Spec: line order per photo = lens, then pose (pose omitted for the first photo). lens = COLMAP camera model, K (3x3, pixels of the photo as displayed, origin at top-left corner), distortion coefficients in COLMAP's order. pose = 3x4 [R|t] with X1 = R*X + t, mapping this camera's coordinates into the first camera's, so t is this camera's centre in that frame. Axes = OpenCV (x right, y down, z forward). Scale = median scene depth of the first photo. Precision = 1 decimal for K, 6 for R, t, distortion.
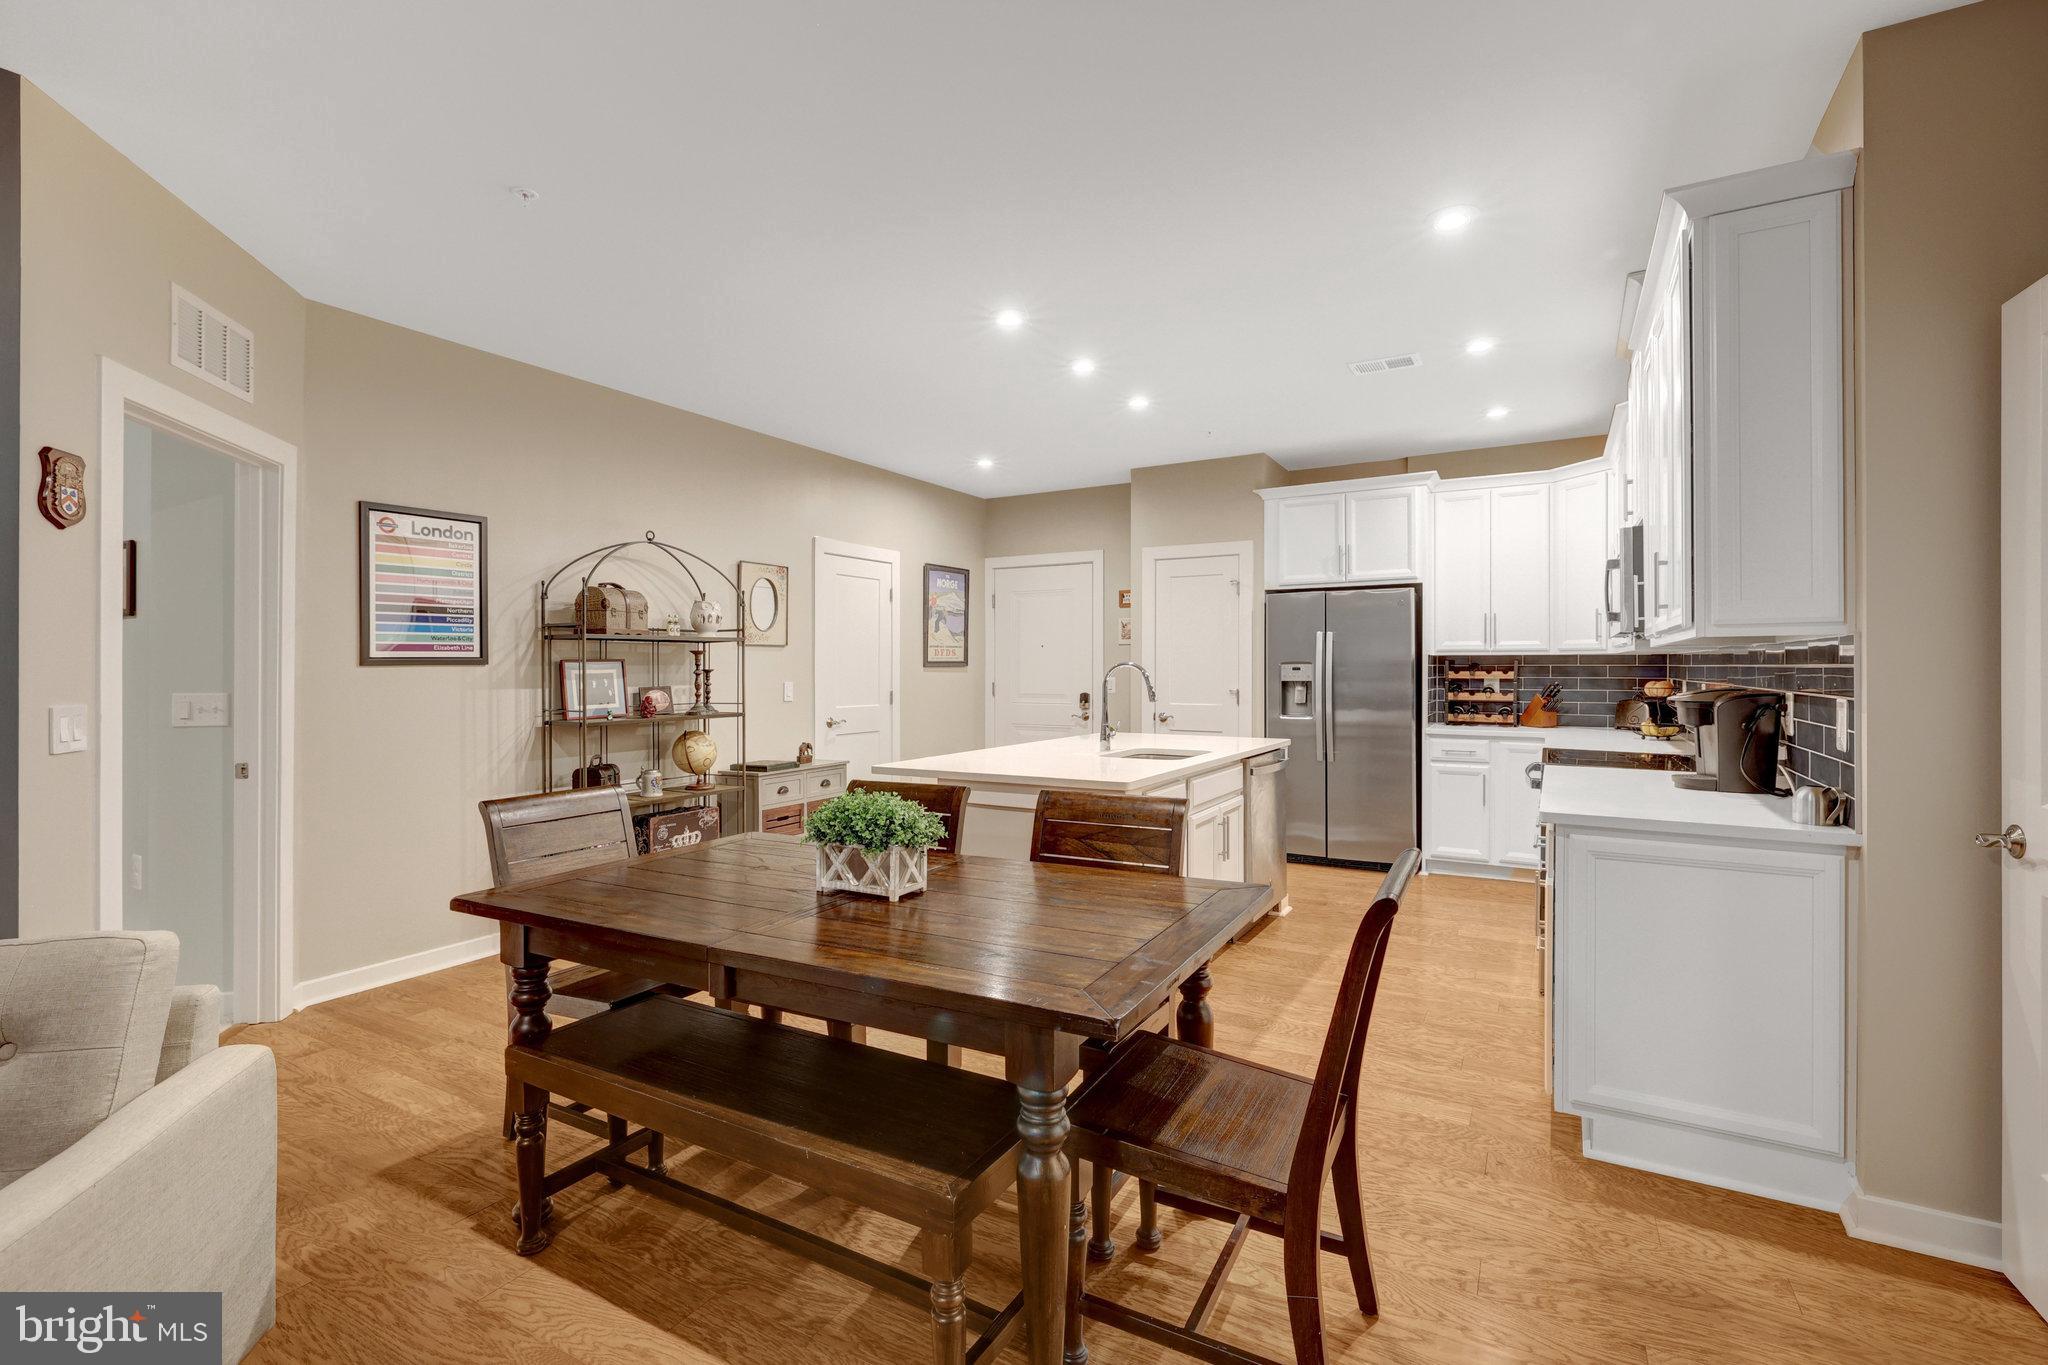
lens RADIAL K [[923.6, 0, 1021.8], [0, 923.6, 665.8], [0, 0, 1]] dist [-0.002922, 0.001717]
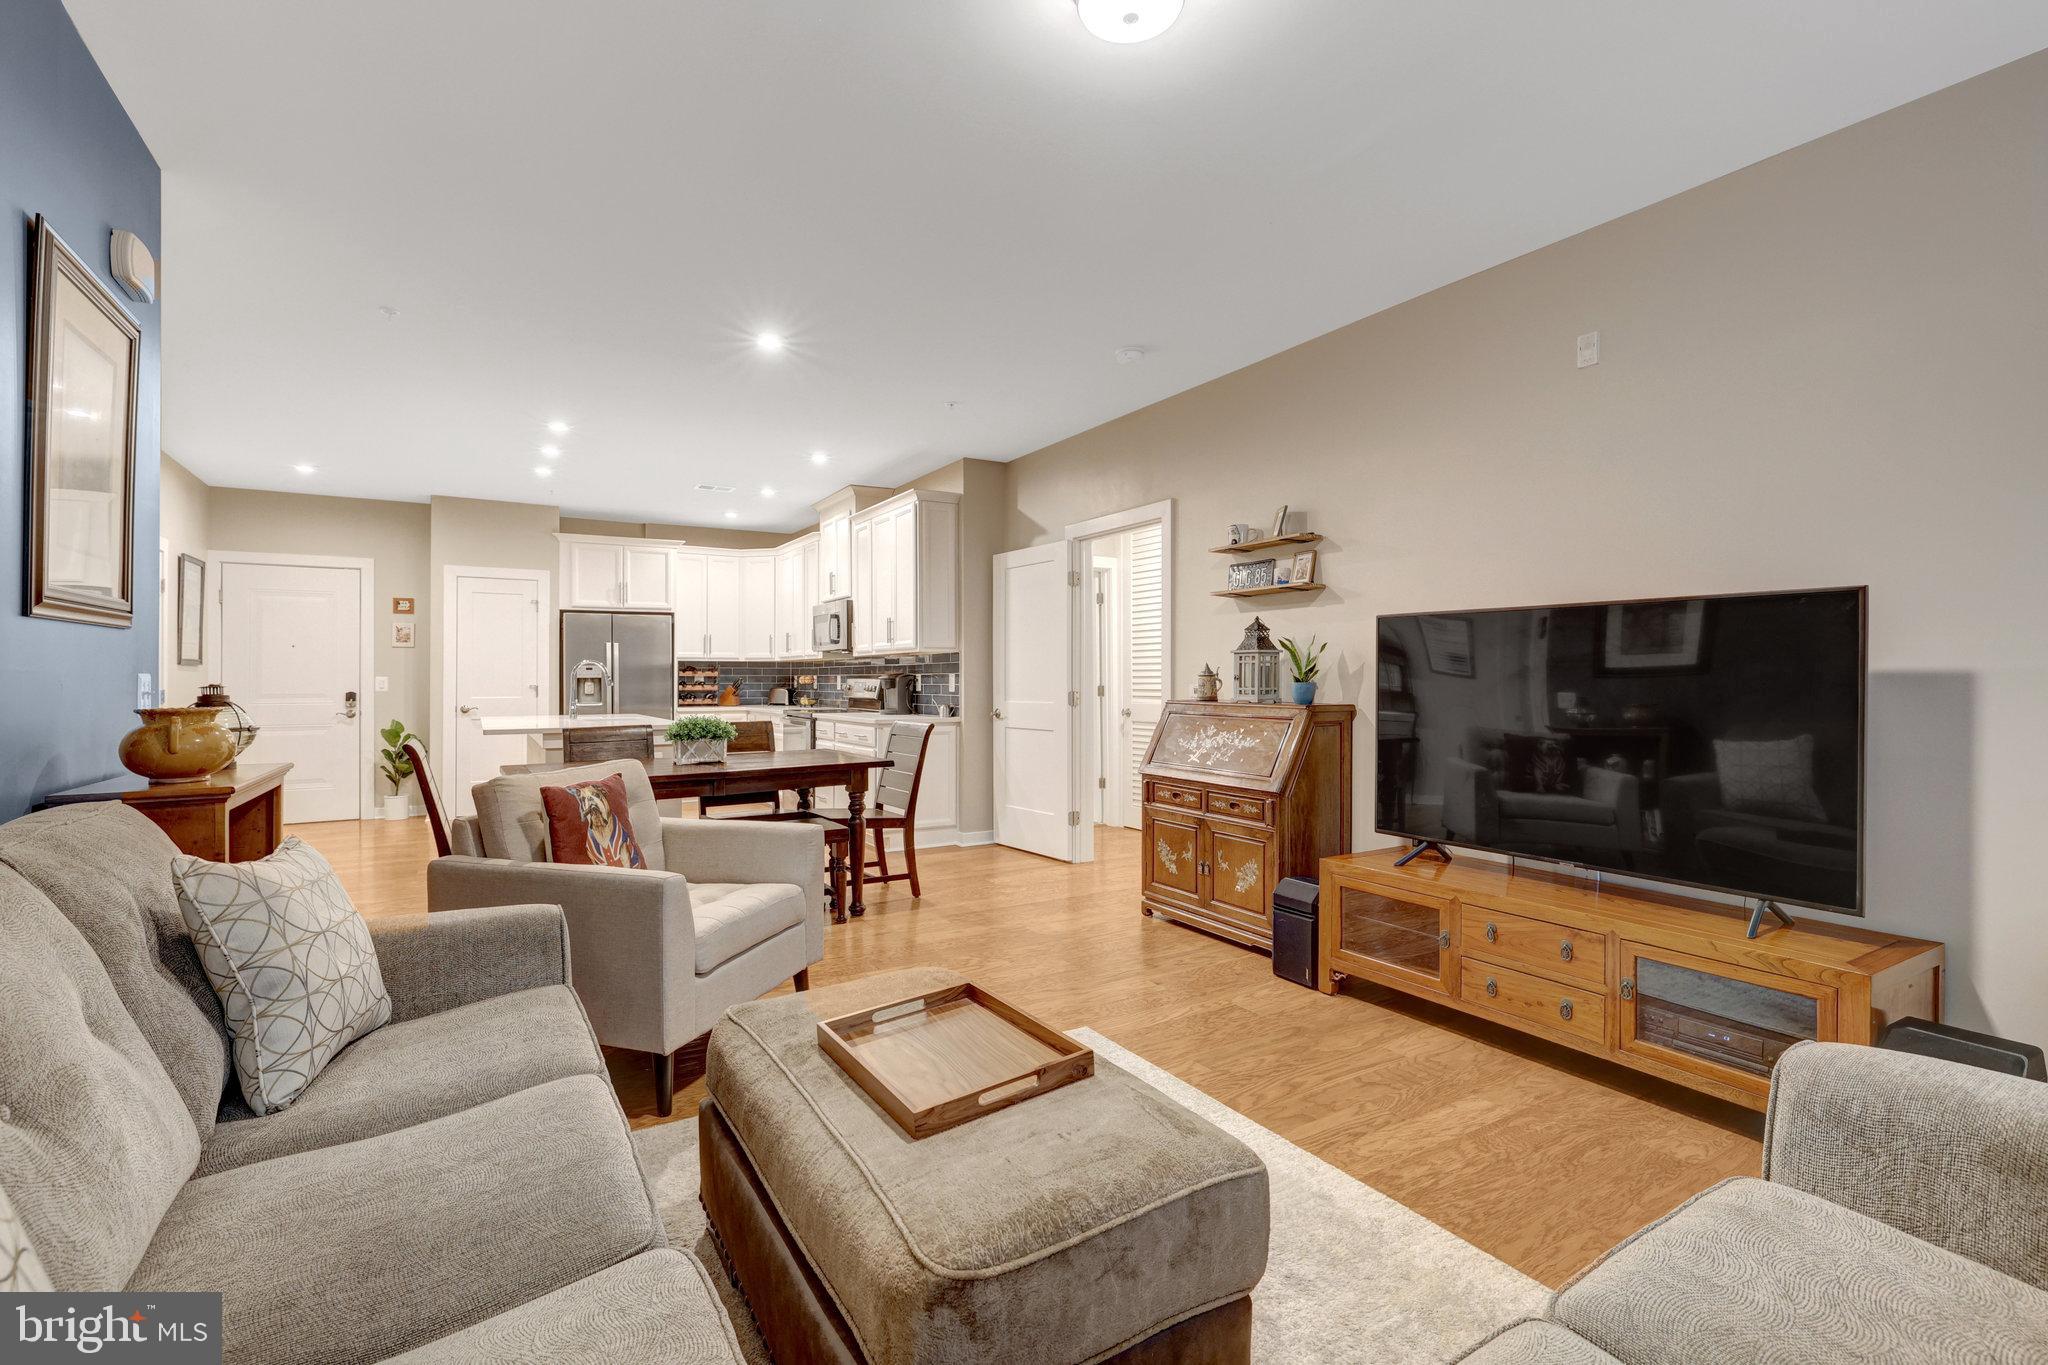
lens RADIAL K [[923.6, 0, 1018.8], [0, 923.6, 675.6], [0, 0, 1]] dist [-0.002922, 0.001717]
pose [[0.492339, 0.003095, 0.870398, -0.637462], [0.000985, 0.999991, -0.004113, 0.021417], [-0.870403, 0.002882, 0.492331, -0.258956]]
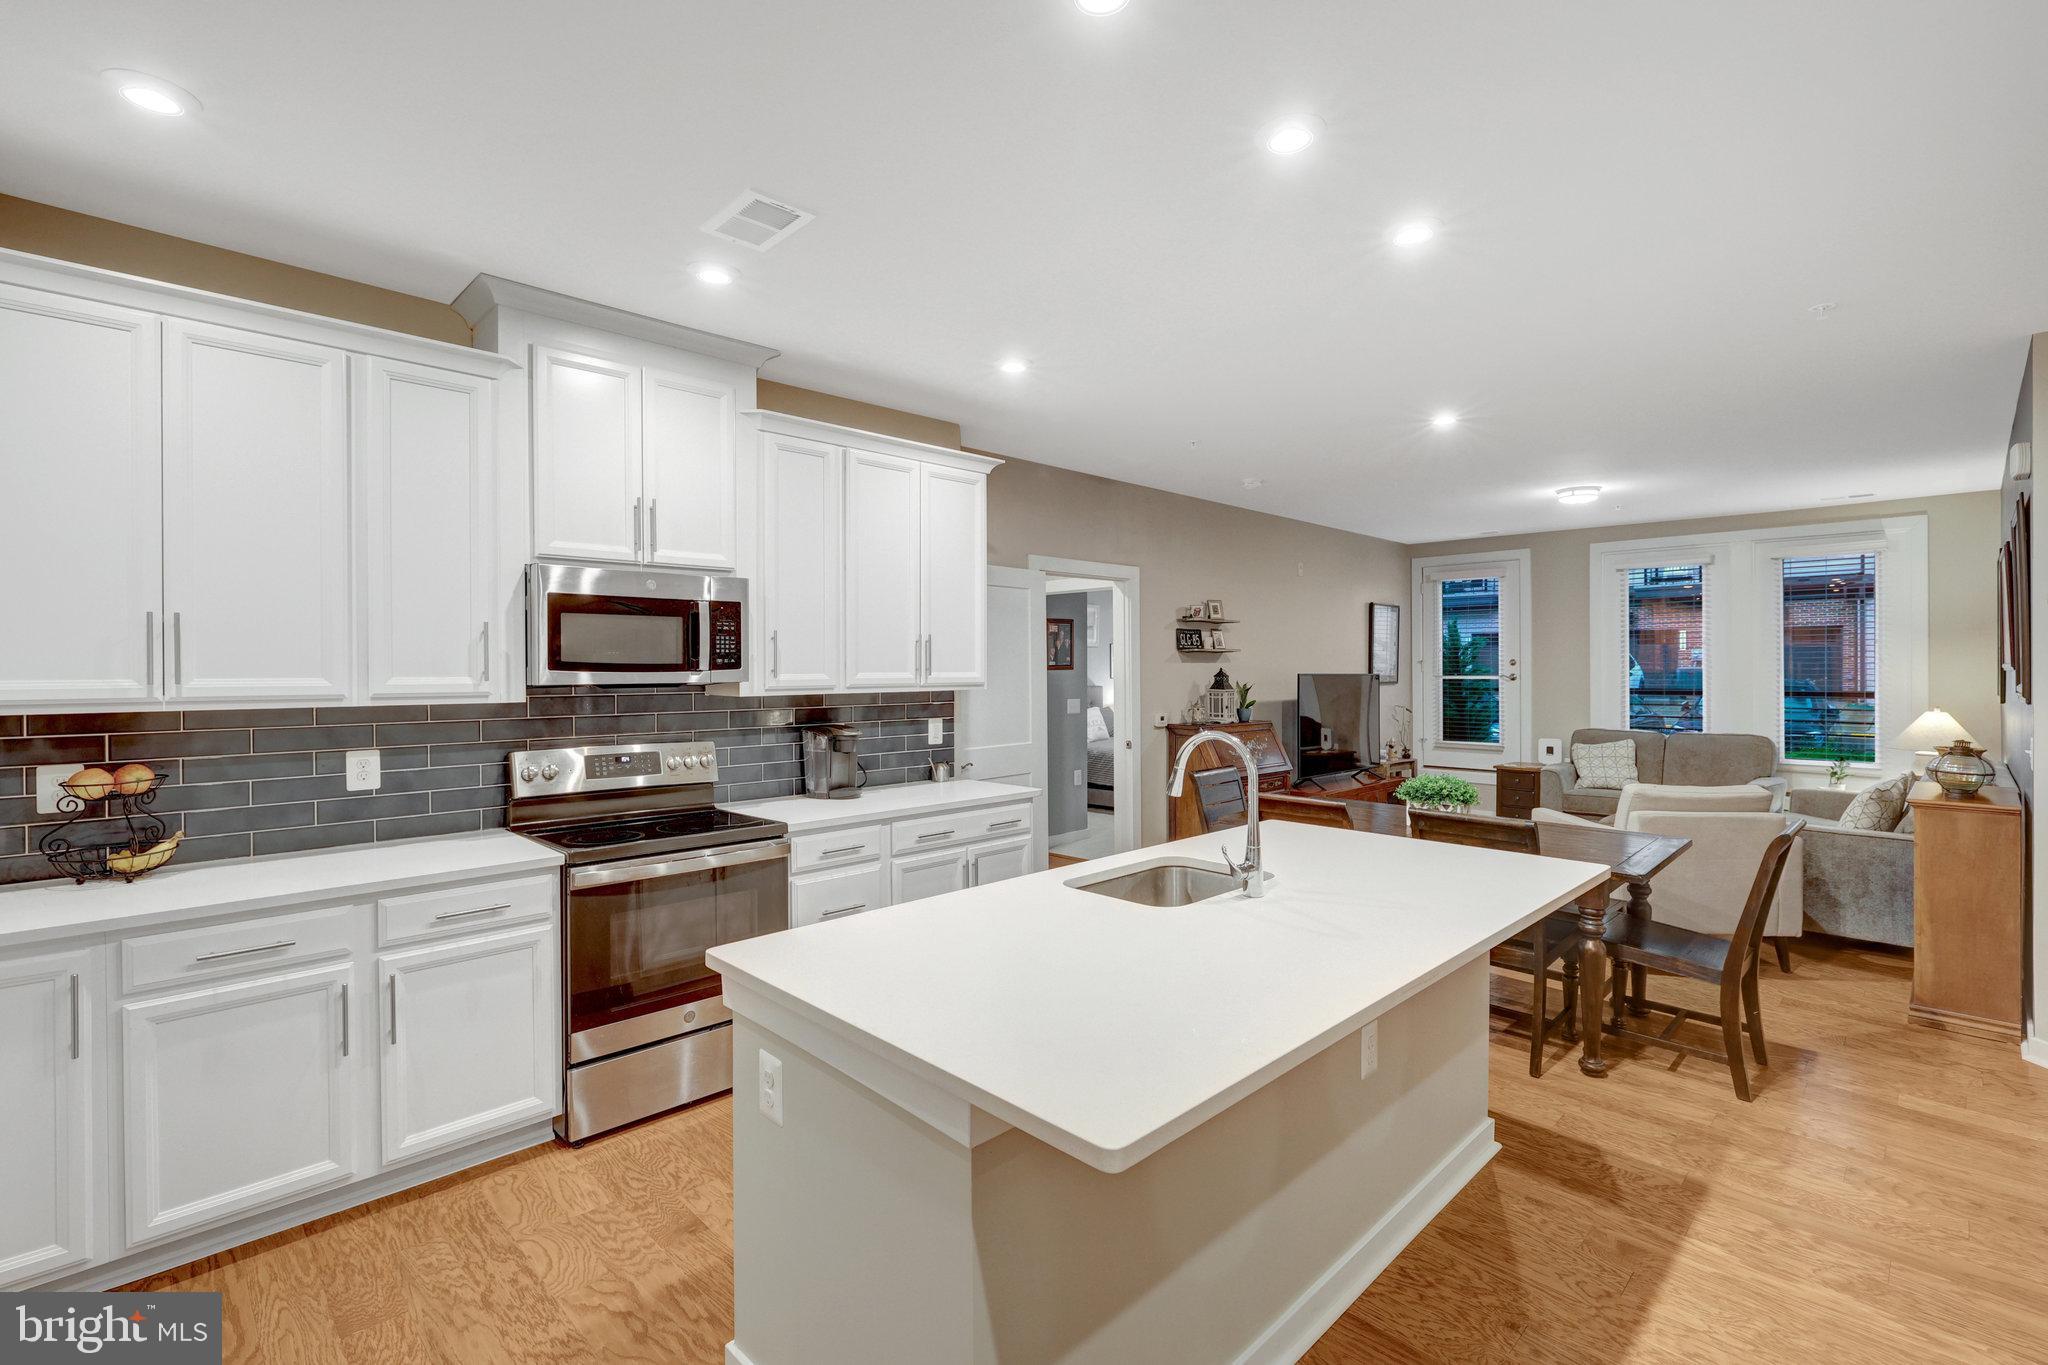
lens RADIAL K [[923.6, 0, 1025.1], [0, 923.6, 657.2], [0, 0, 1]] dist [-0.002922, 0.001717]
pose [[-0.962460, 0.006340, 0.271350, 0.052780], [0.003338, 0.999928, -0.011522, -0.031999], [-0.271403, -0.010183, -0.962412, 1.191050]]
